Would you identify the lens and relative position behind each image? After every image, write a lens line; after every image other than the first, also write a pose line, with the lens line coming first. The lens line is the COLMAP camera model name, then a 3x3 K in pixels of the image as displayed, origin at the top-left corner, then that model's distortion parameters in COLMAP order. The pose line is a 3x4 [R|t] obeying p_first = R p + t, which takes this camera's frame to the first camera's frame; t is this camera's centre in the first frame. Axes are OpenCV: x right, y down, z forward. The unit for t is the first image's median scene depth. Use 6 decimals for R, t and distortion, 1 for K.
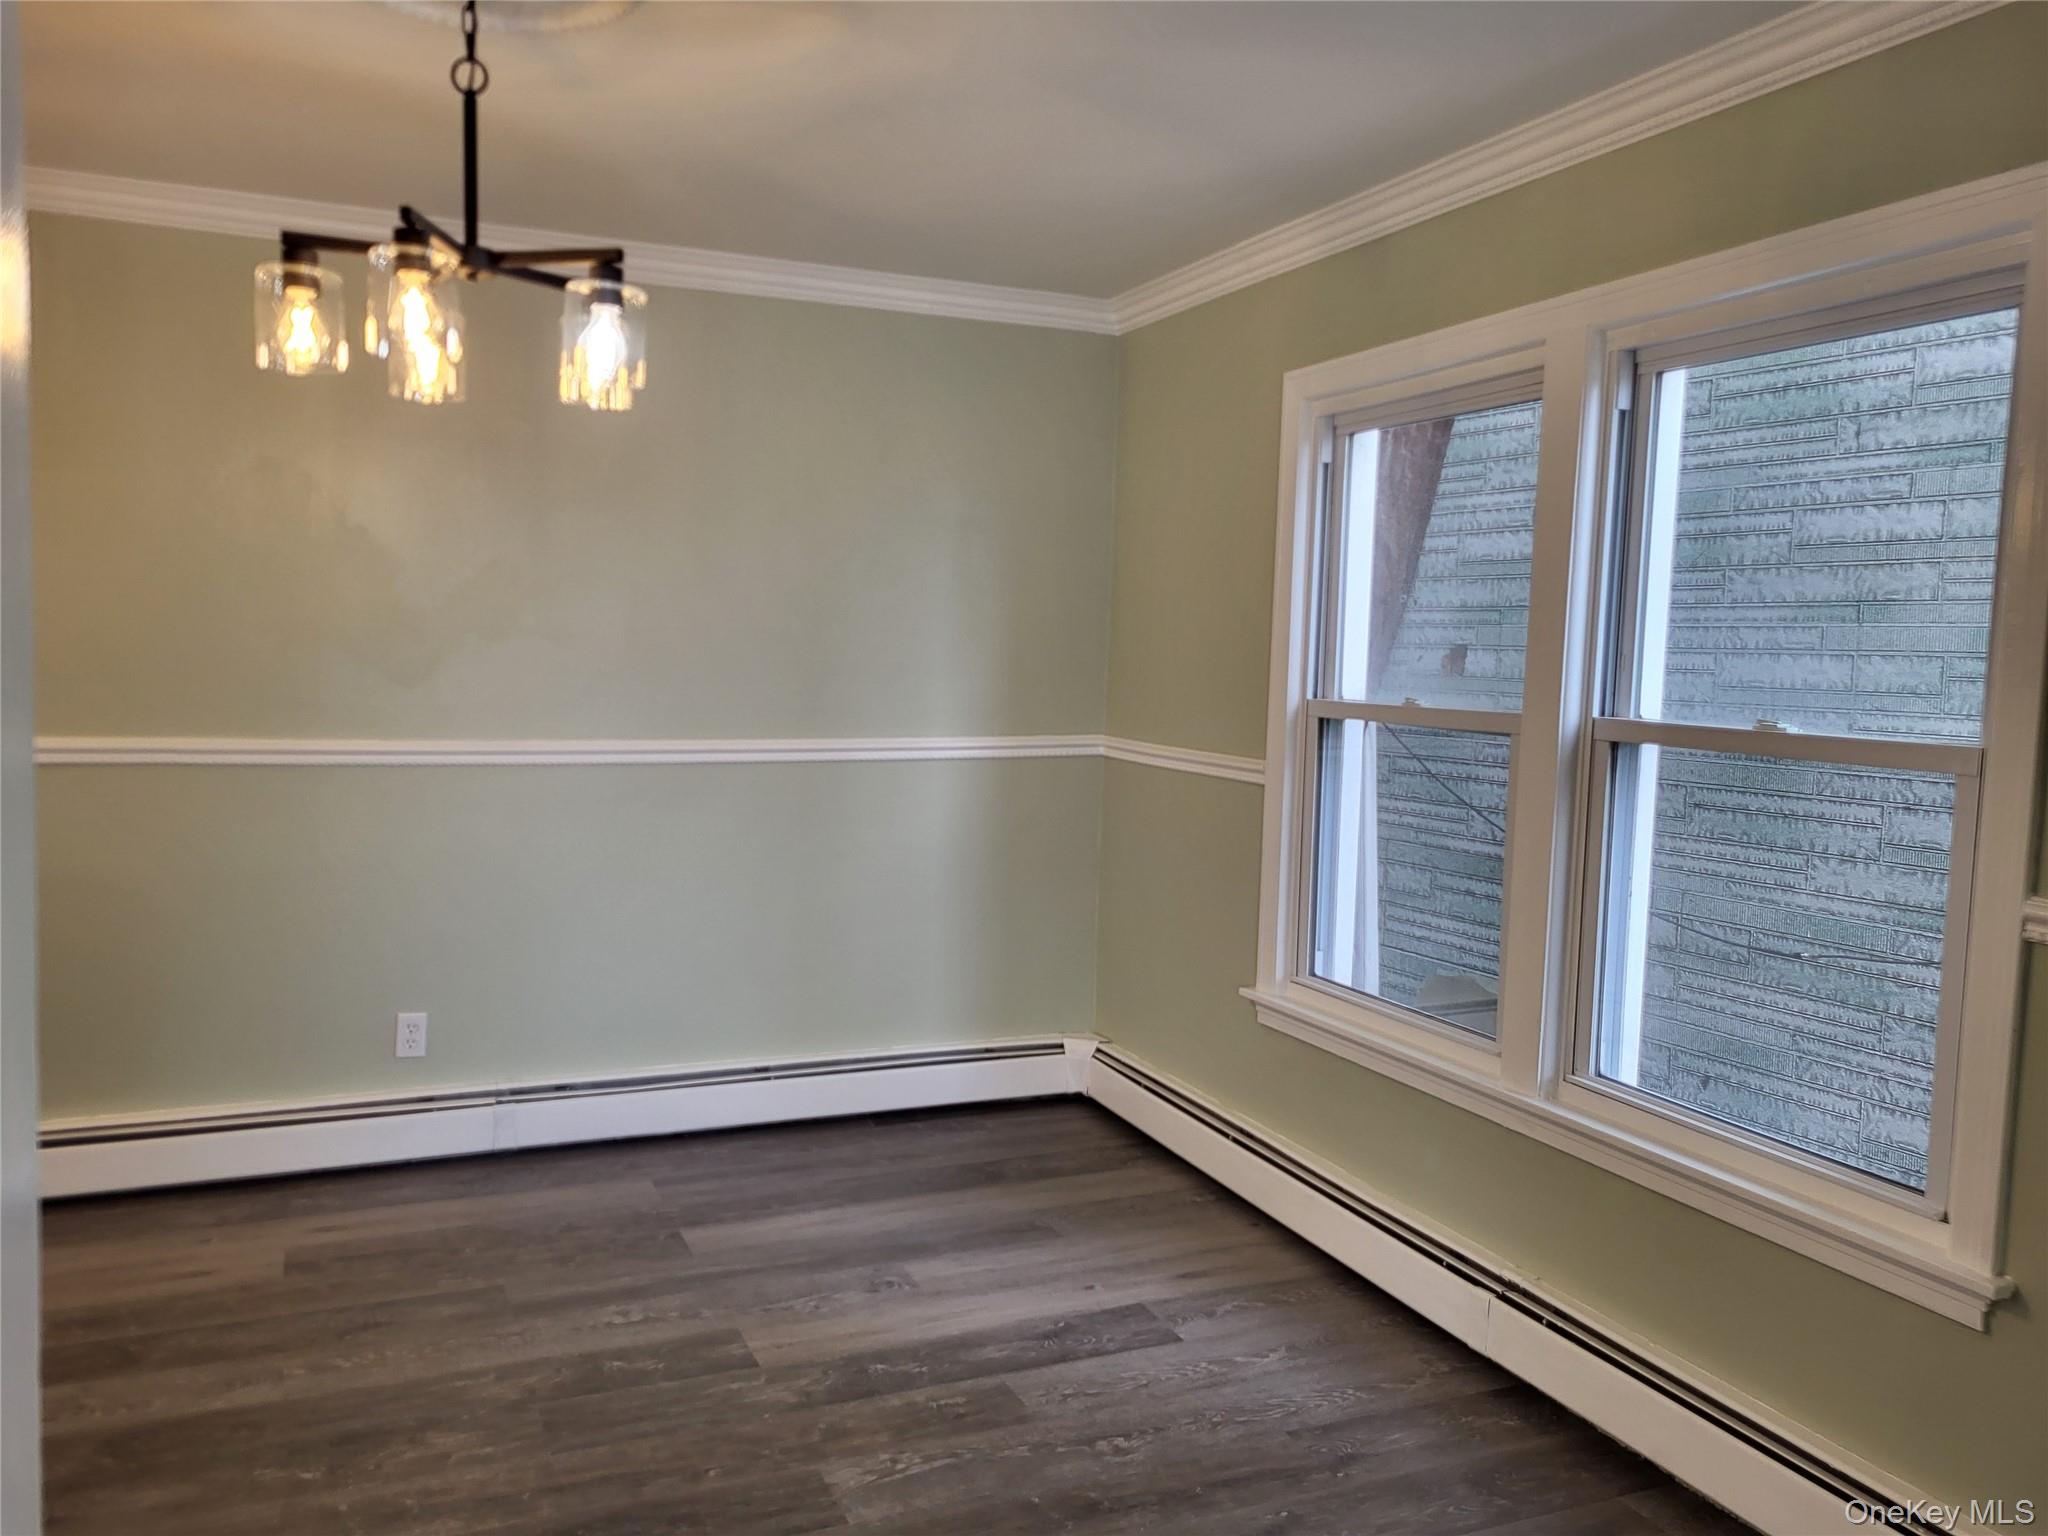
lens RADIAL K [[1583.5, 0, 1016.0], [0, 1583.5, 760.5], [0, 0, 1]] dist [0.057871, -0.017944]
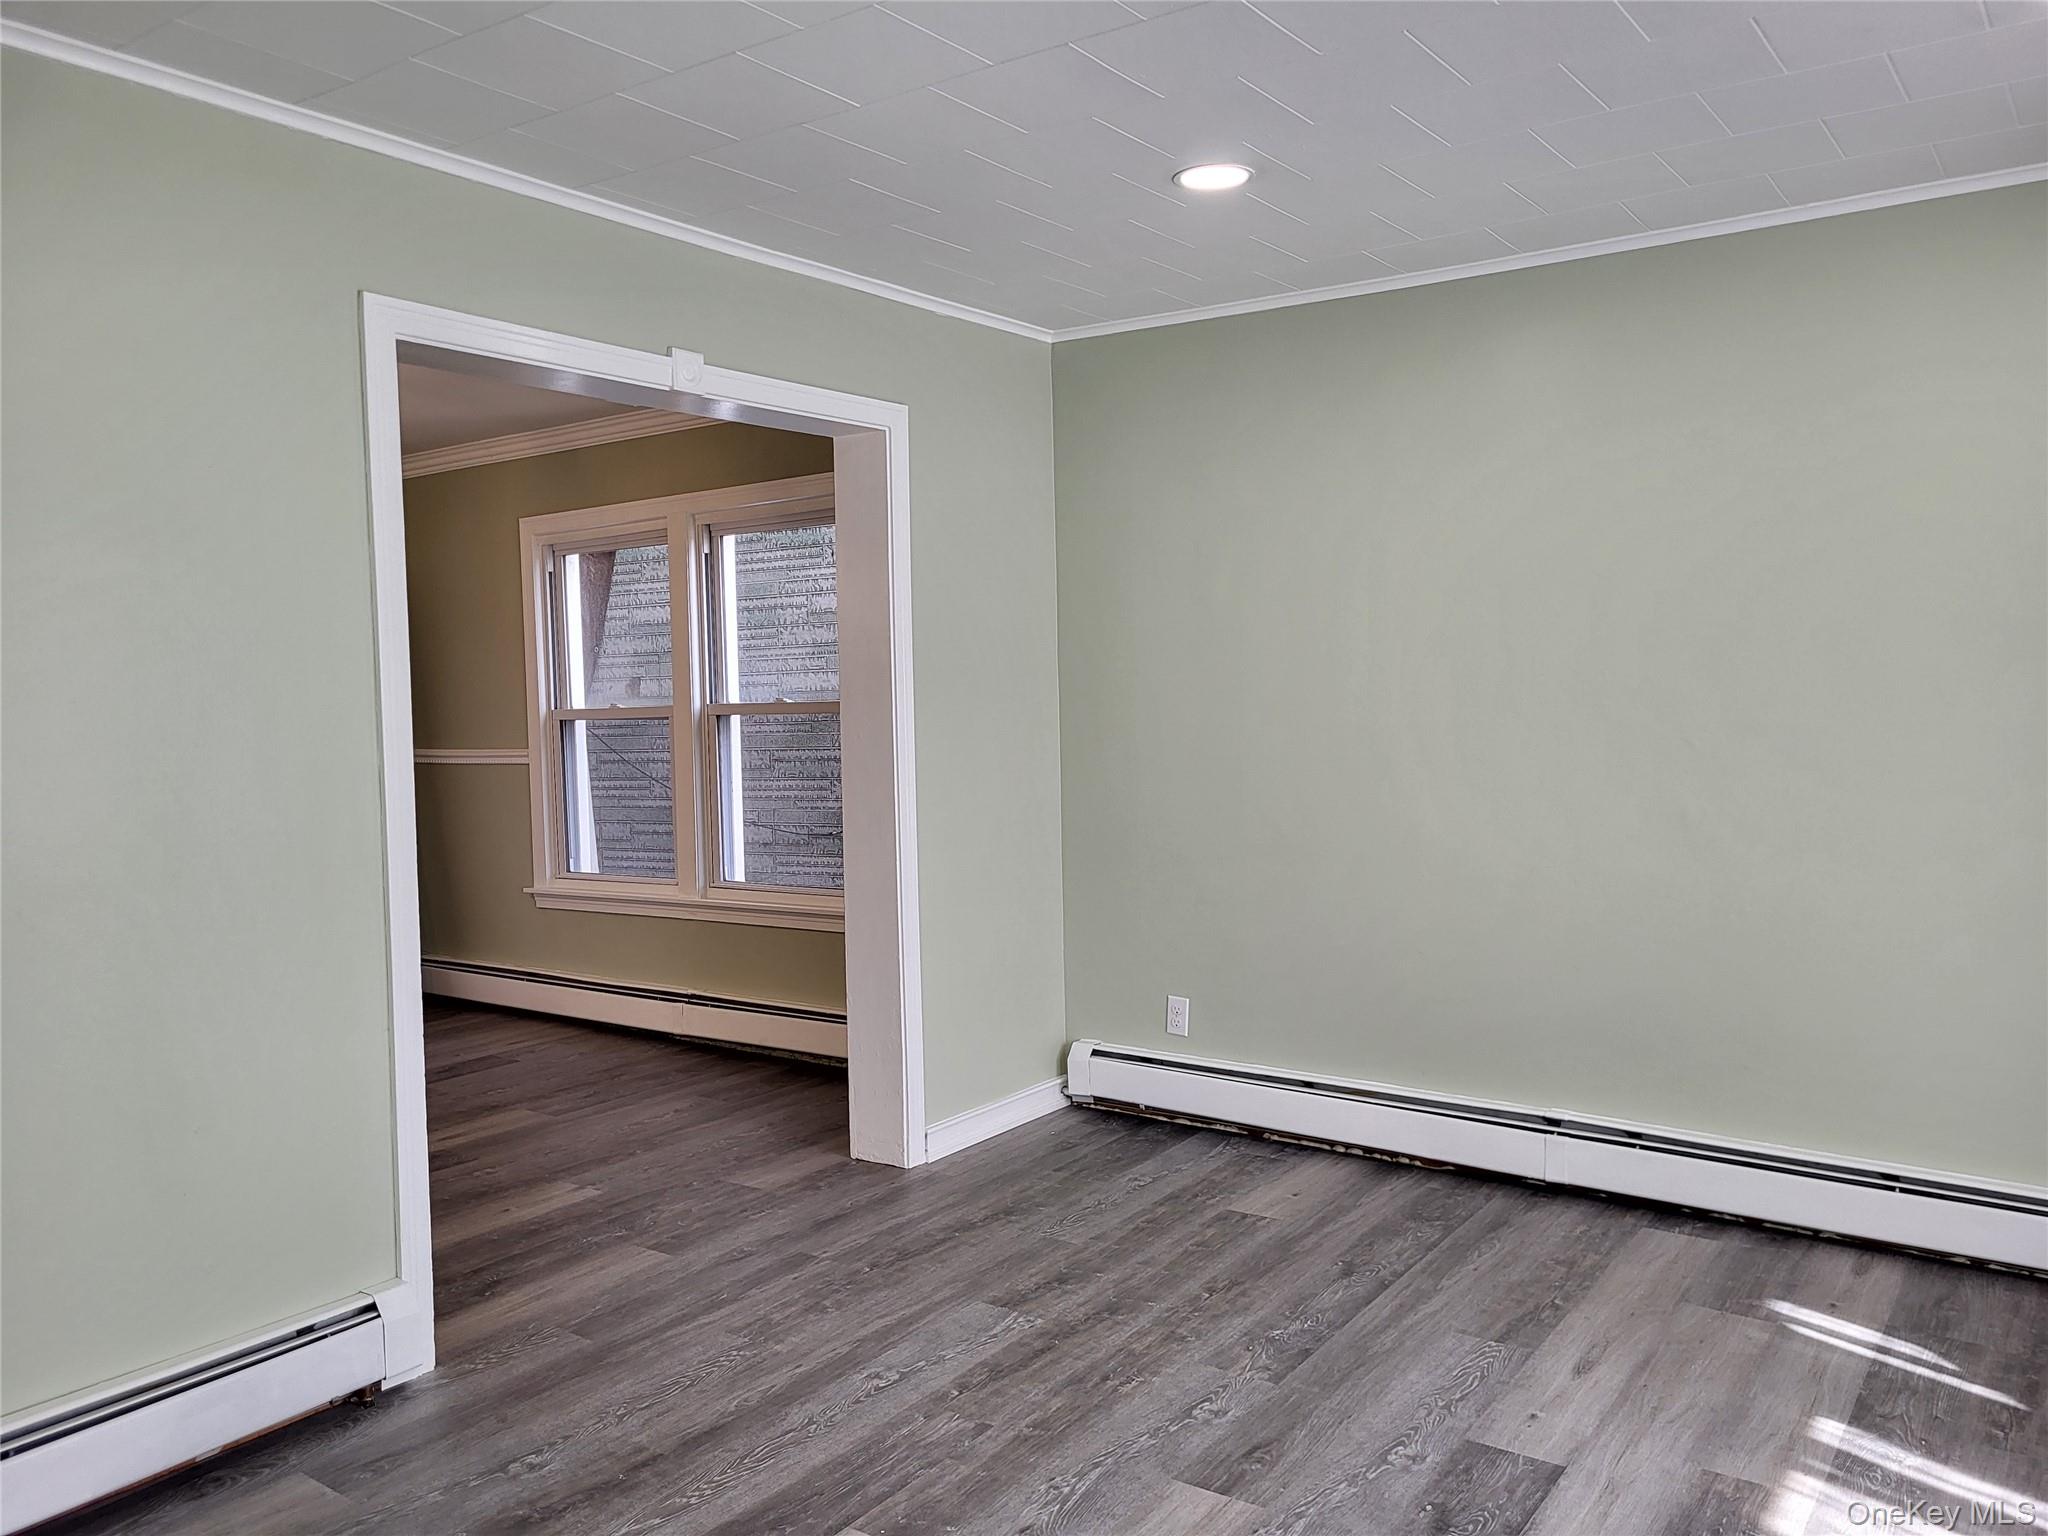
lens RADIAL K [[1583.5, 0, 1016.0], [0, 1583.5, 764.7], [0, 0, 1]] dist [0.057871, -0.017944]
pose [[0.869992, -0.074736, 0.487369, -0.211188], [0.089735, 0.995938, -0.007461, 0.074627], [-0.484831, 0.050226, 0.873164, -0.701449]]
